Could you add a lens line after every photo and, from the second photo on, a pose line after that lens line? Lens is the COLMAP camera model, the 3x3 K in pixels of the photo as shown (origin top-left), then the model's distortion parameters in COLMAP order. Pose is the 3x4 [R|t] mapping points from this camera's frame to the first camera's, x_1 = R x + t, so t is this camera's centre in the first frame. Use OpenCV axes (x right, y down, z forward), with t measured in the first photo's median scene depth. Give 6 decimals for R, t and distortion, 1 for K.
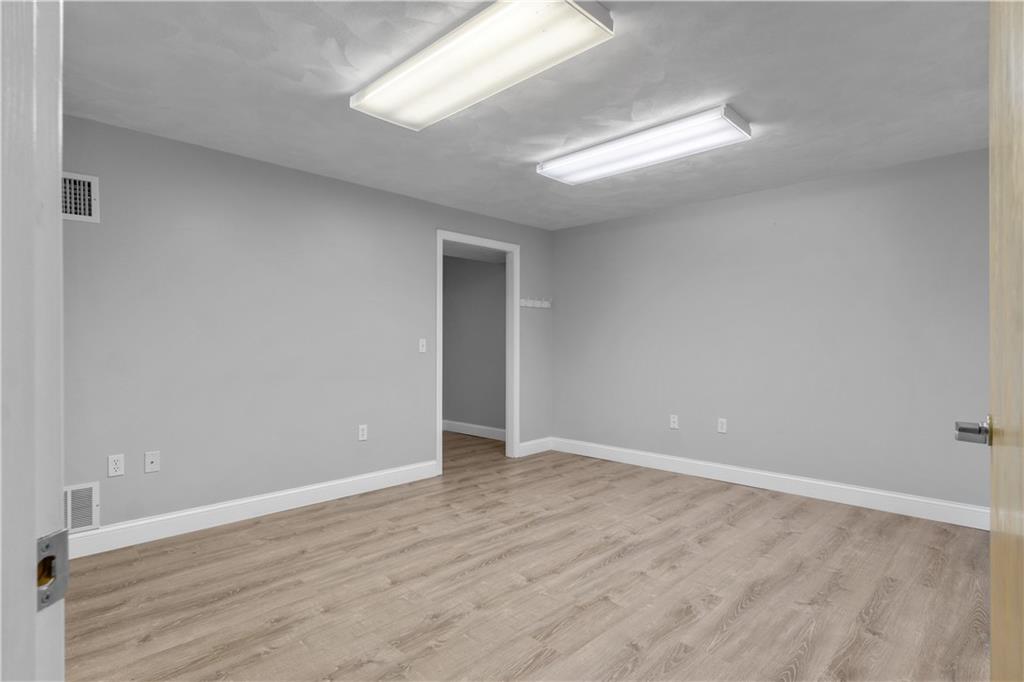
lens RADIAL K [[525.9, 0, 507.5], [0, 525.9, 343.9], [0, 0, 1]] dist [-0.001667, 0.000268]
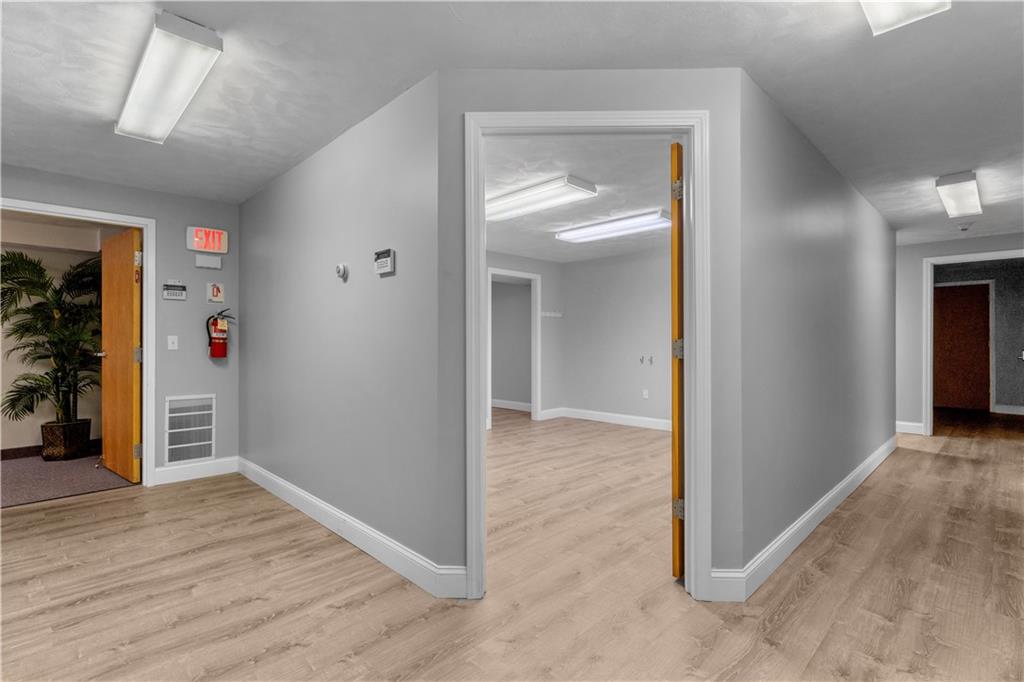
lens RADIAL K [[489.6, 0, 508.3], [0, 489.6, 337.4], [0, 0, 1]] dist [0.001510, -0.001331]
pose [[0.999850, -0.000974, -0.017305, -0.073990], [0.000797, 0.999947, -0.010272, 0.000061], [0.017315, 0.010257, 0.999797, -0.596377]]
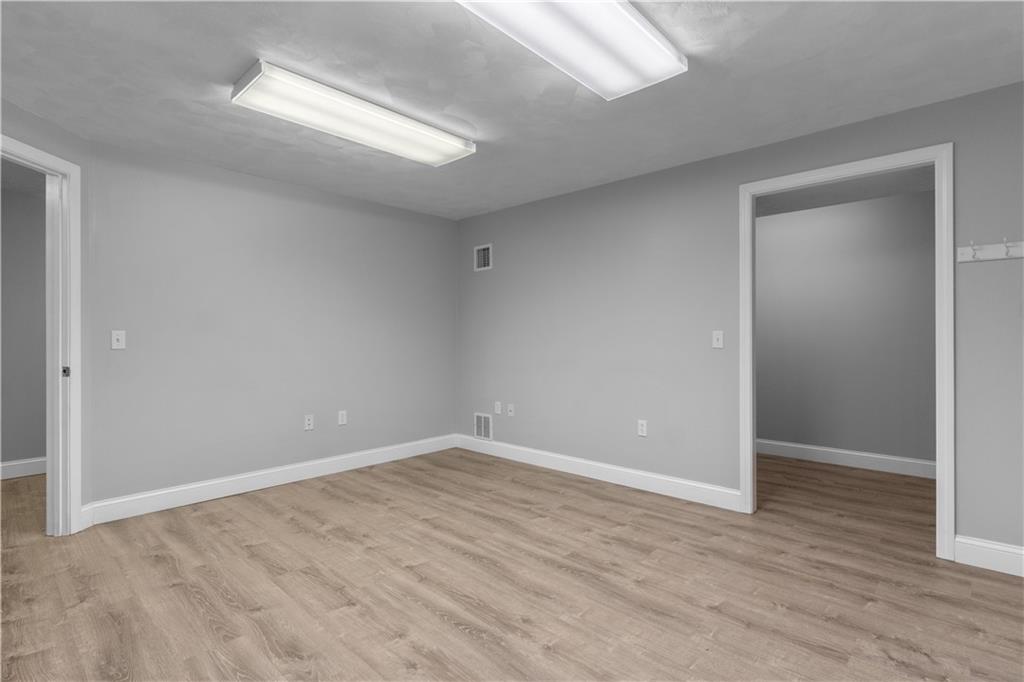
lens RADIAL K [[489.6, 0, 510.6], [0, 489.6, 337.6], [0, 0, 1]] dist [0.001510, -0.001331]
pose [[0.026817, 0.001097, -0.999640, 0.803594], [0.001188, 0.999999, 0.001129, -0.000629], [0.999640, -0.001218, 0.026816, 0.938278]]
